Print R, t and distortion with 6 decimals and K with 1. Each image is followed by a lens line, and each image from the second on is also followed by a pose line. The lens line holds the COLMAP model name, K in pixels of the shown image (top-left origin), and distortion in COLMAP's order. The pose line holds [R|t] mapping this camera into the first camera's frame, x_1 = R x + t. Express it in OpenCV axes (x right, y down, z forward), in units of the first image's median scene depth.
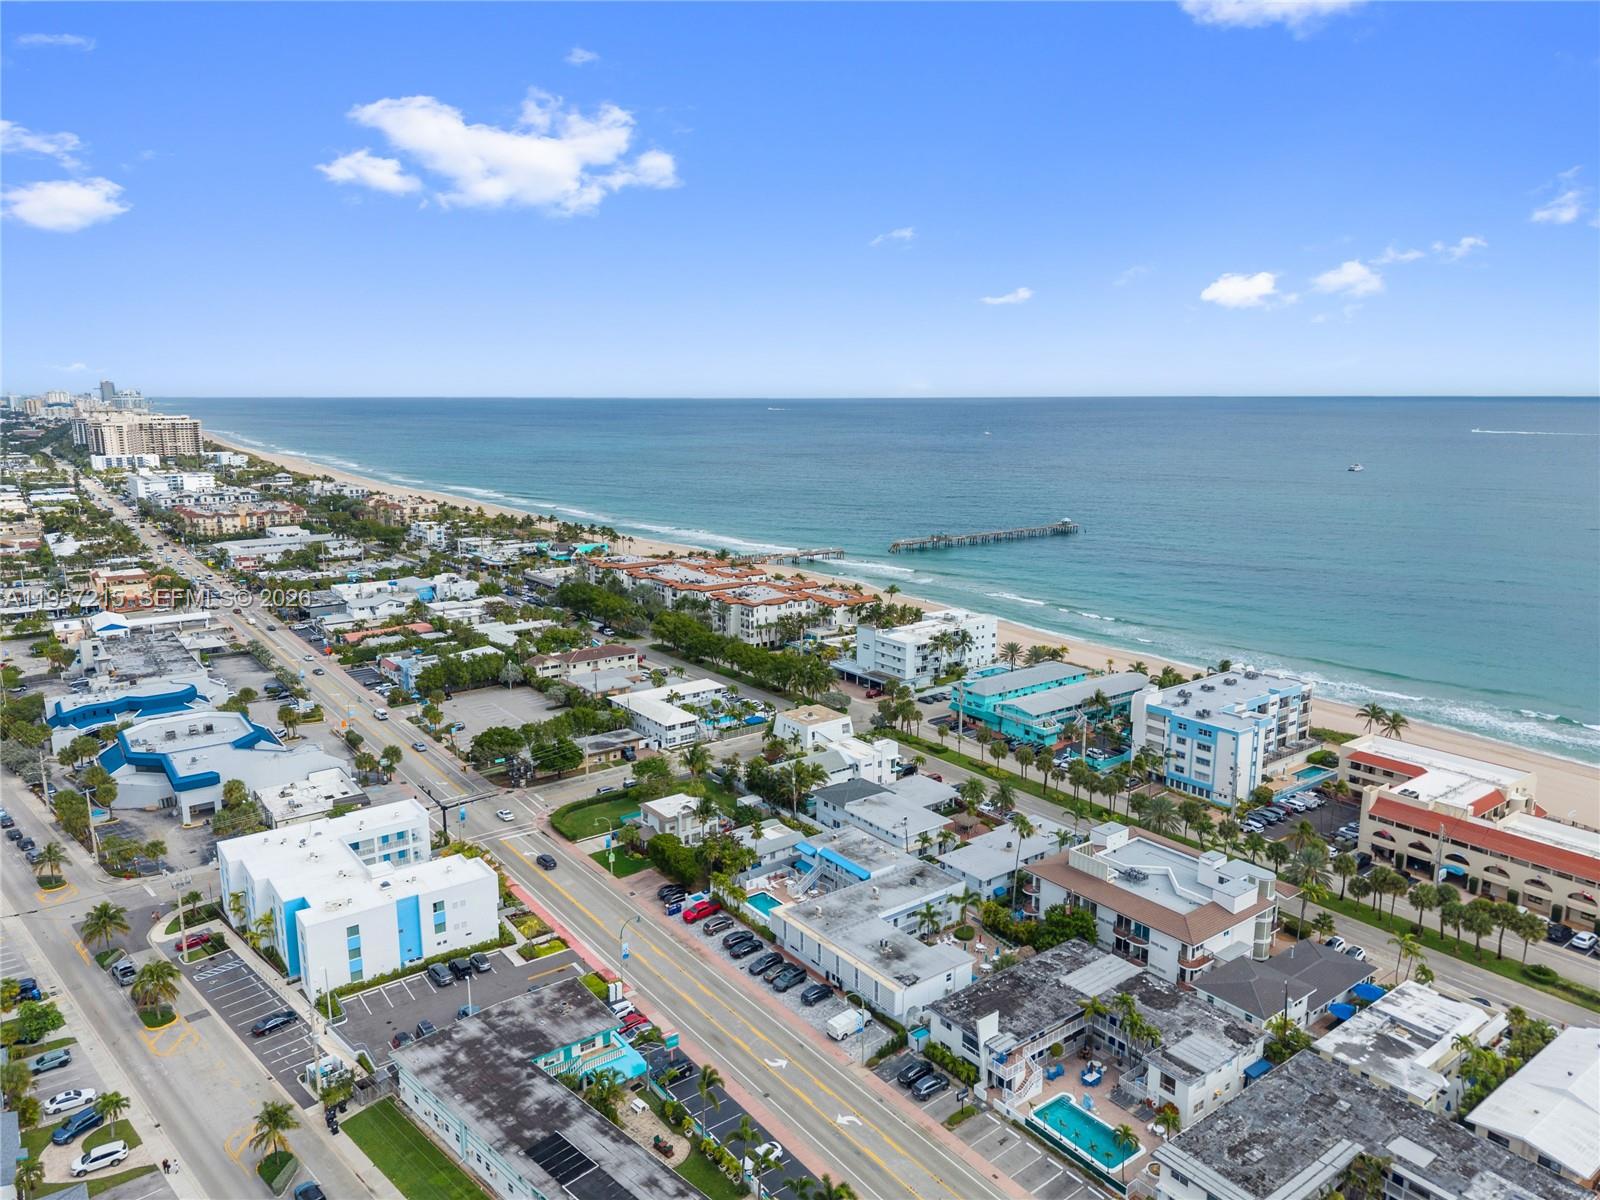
lens RADIAL K [[1067.1, 0, 800.0], [0, 1067.1, 600.0], [0, 0, 1]] dist [0.043621, -0.038886]
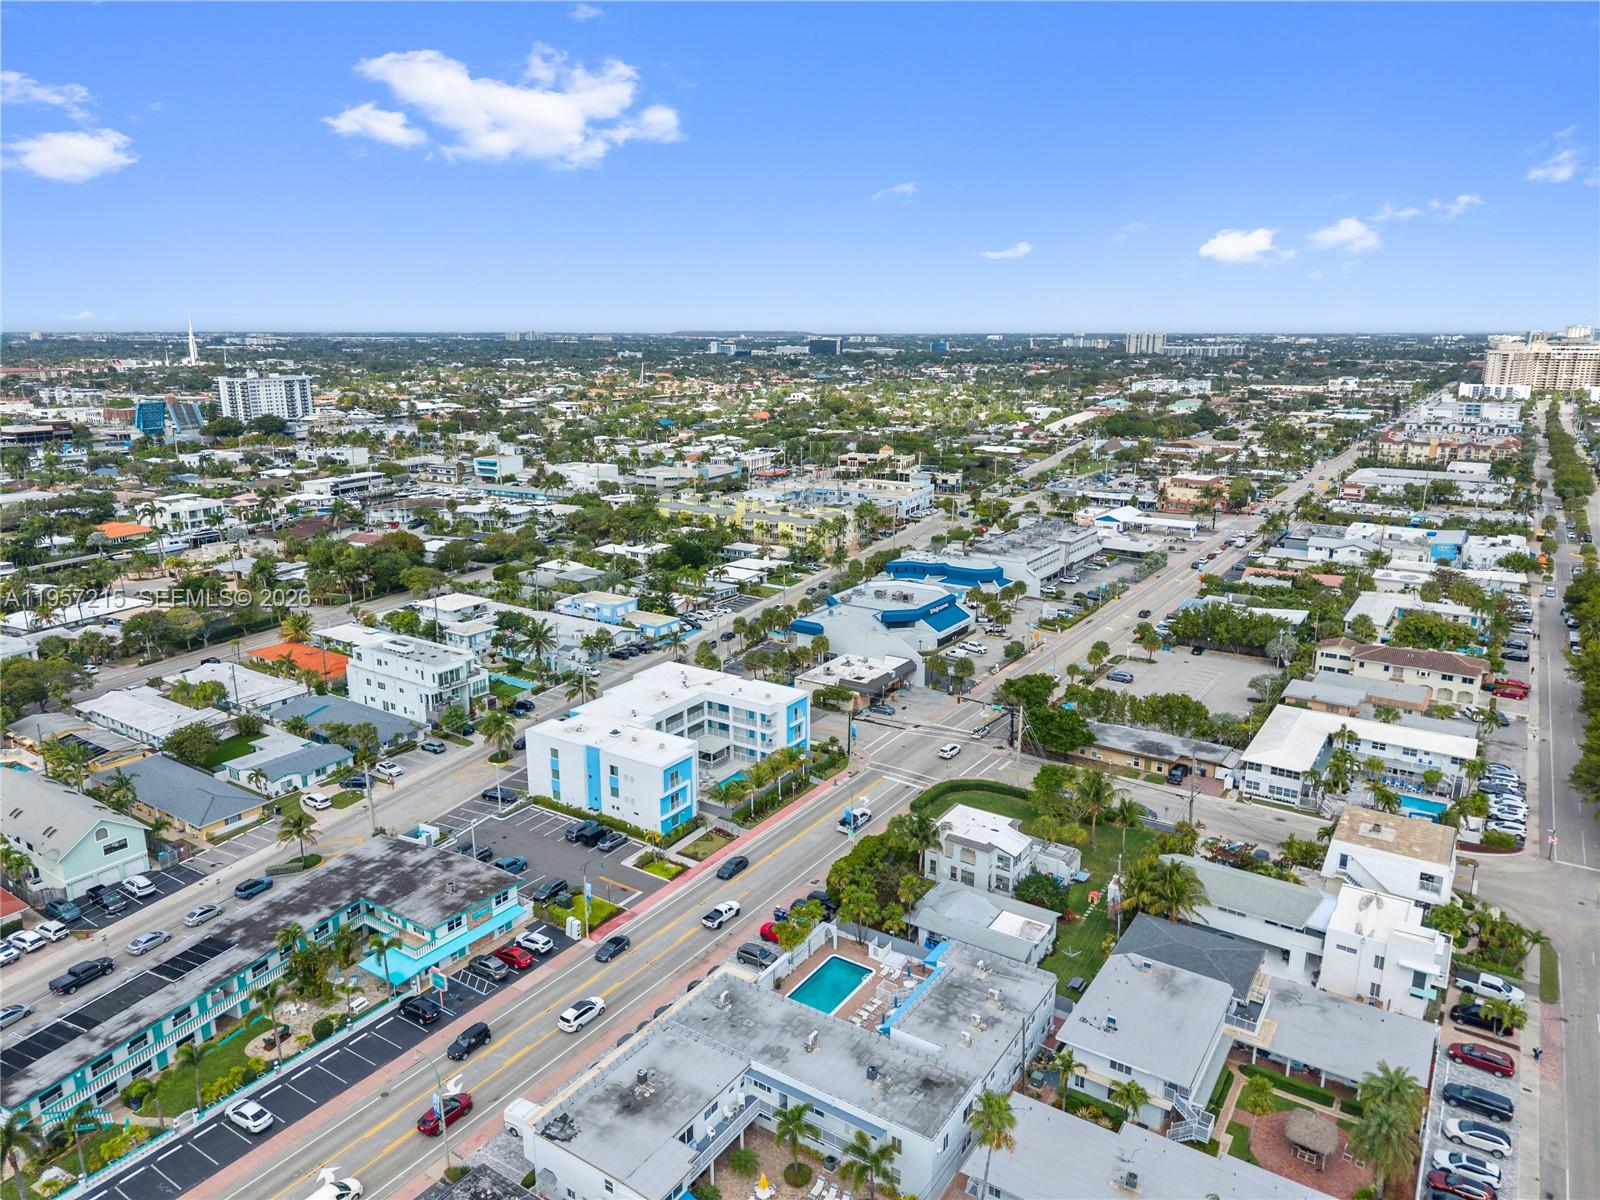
lens RADIAL K [[1067.1, 0, 800.0], [0, 1067.1, 600.0], [0, 0, 1]] dist [0.043621, -0.038886]
pose [[0.331098, 0.231043, -0.914873, 0.404003], [-0.180219, 0.967196, 0.179034, -0.051820], [0.926226, 0.105600, 0.361875, 0.540003]]
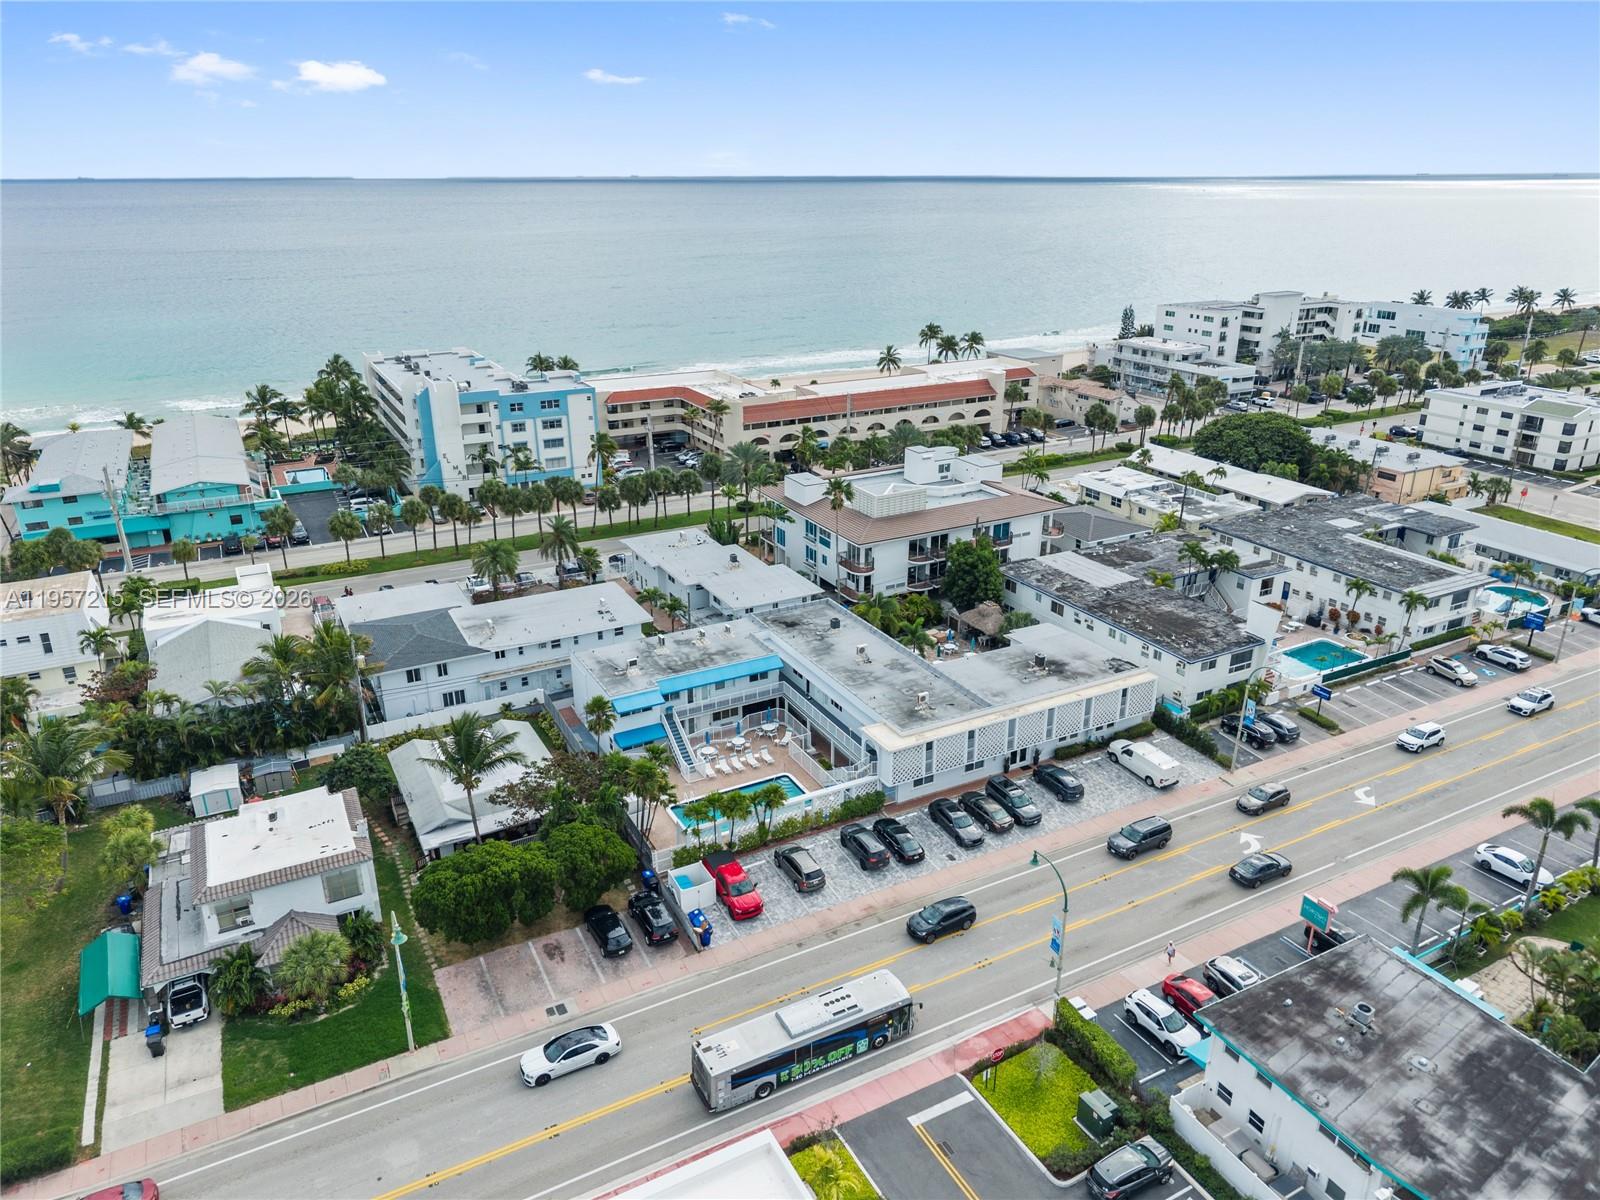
lens RADIAL K [[1084.1, 0, 800.0], [0, 1084.1, 600.0], [0, 0, 1]] dist [0.061877, -0.056118]
pose [[0.156220, -0.361159, 0.919326, -0.347373], [0.189213, 0.924458, 0.331022, 0.027770], [-0.969430, 0.122236, 0.212754, 0.650774]]
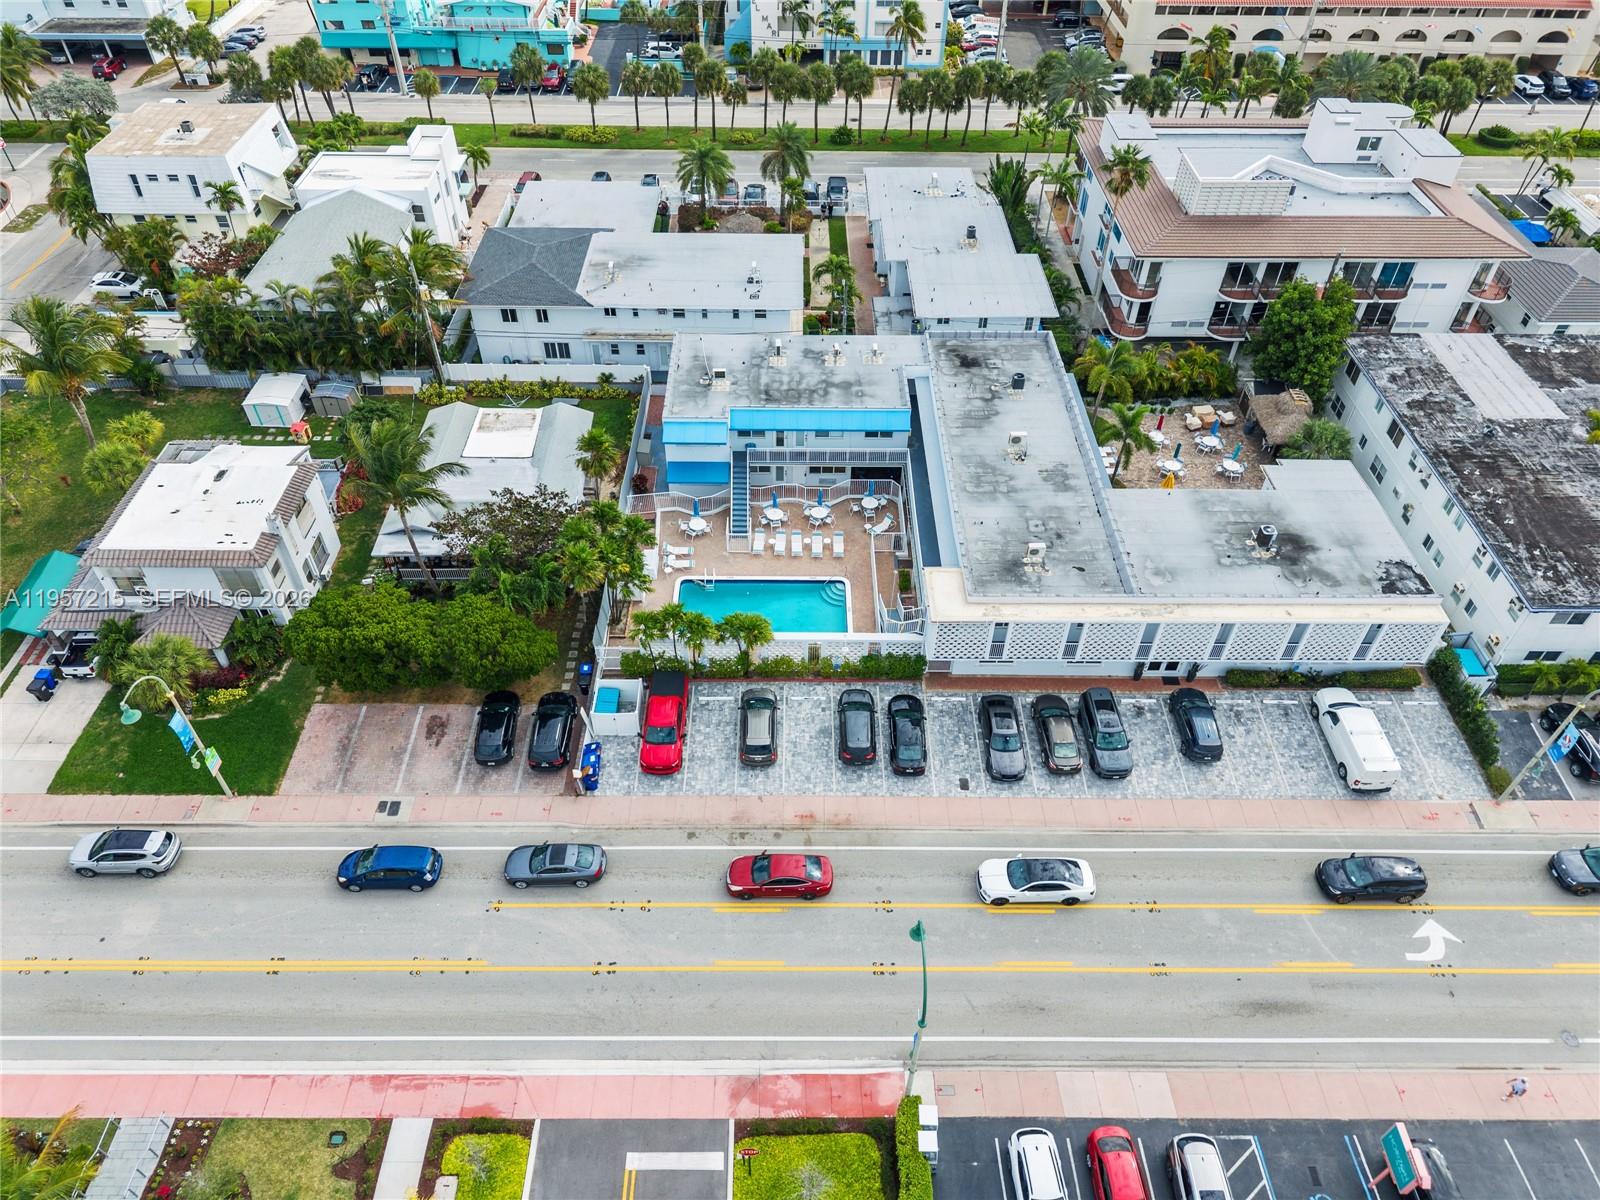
lens RADIAL K [[1067.1, 0, 800.0], [0, 1067.1, 600.0], [0, 0, 1]] dist [0.043621, -0.038886]
pose [[0.598566, -0.553164, 0.579420, -0.185313], [0.140580, 0.784615, 0.603835, 0.040827], [-0.788642, -0.279980, 0.547408, 0.592349]]
